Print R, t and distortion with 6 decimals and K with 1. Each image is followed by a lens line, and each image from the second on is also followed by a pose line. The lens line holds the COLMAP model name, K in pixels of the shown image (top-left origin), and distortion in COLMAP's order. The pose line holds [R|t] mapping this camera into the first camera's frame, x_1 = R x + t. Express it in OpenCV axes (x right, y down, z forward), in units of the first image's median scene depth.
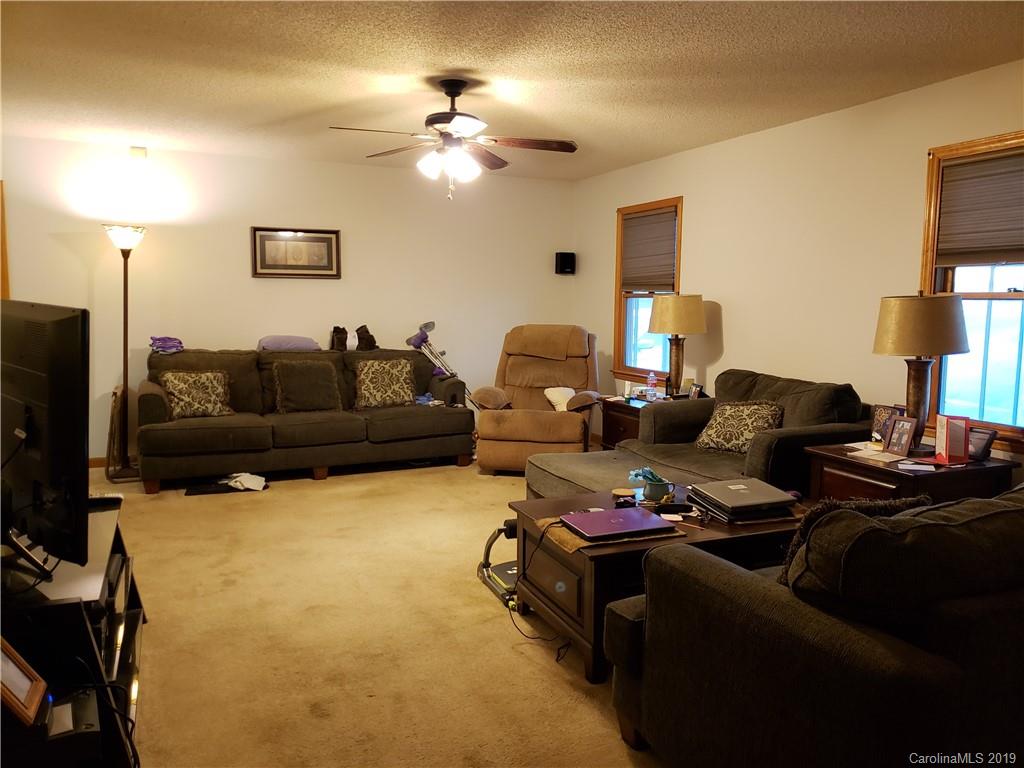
lens RADIAL K [[786.6, 0, 512.0], [0, 786.6, 384.0], [0, 0, 1]] dist [0.105325, -0.122884]
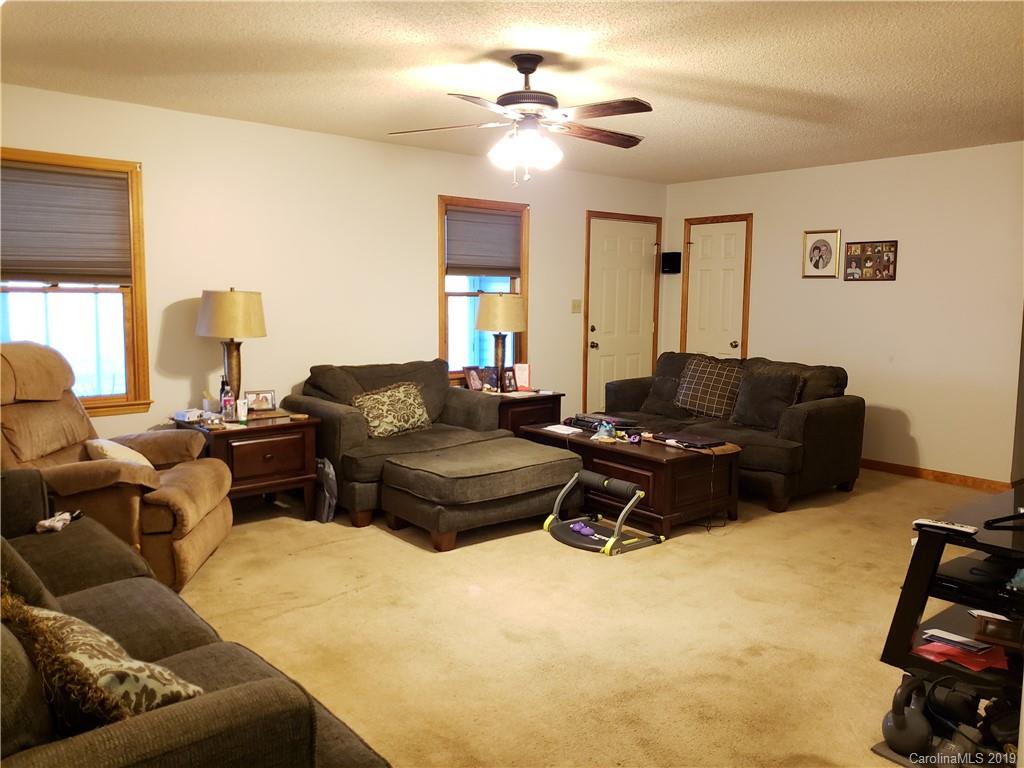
lens RADIAL K [[784.8, 0, 502.4], [0, 784.8, 374.1], [0, 0, 1]] dist [0.015406, 0.002817]
pose [[-0.280319, -0.110986, 0.953469, -0.956874], [0.091251, 0.985714, 0.141567, -0.164024], [-0.955560, 0.126689, -0.266187, 1.328566]]
